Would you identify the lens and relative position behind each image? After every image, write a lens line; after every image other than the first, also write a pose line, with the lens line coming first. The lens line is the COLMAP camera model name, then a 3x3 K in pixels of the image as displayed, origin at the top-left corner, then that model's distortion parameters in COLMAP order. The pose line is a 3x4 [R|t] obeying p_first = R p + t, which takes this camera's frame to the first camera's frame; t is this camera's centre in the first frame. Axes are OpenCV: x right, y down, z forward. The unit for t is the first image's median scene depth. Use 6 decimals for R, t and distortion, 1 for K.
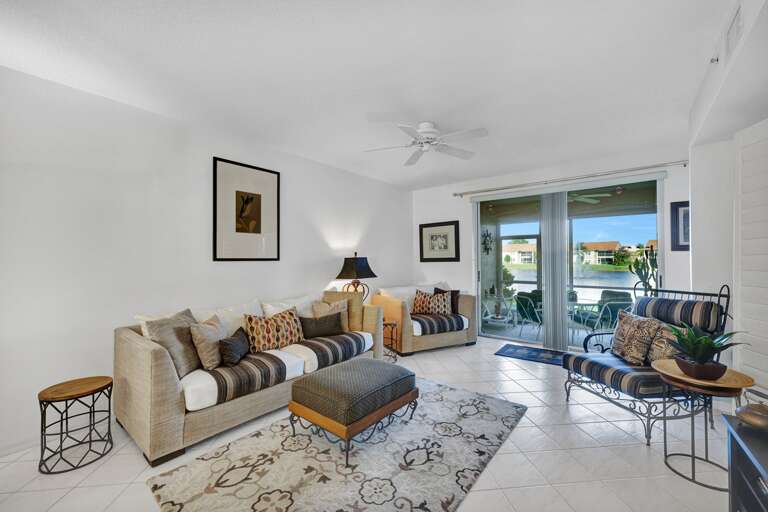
lens RADIAL K [[303.6, 0, 385.1], [0, 303.6, 257.6], [0, 0, 1]] dist [0.000704, -0.000053]
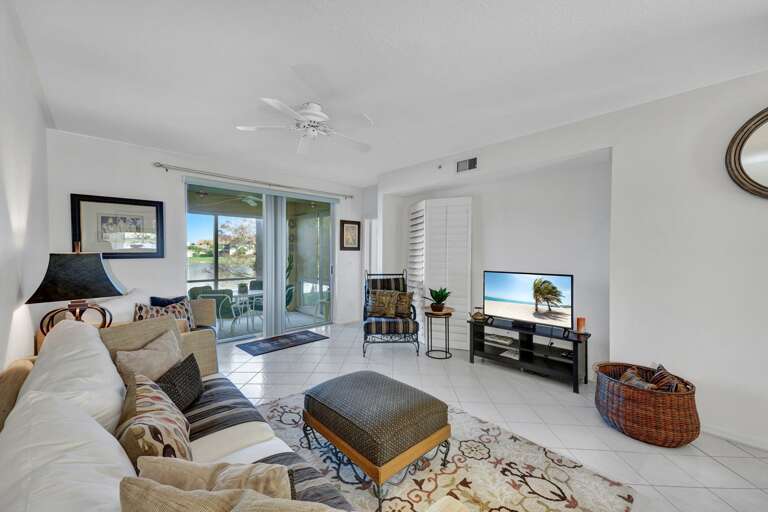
lens RADIAL K [[303.6, 0, 386.0], [0, 303.6, 258.2], [0, 0, 1]] dist [0.000704, -0.000053]
pose [[0.159690, -0.015514, 0.987045, -0.496164], [-0.013834, 0.999743, 0.017952, -0.008581], [-0.987070, -0.016521, 0.159435, 0.440392]]
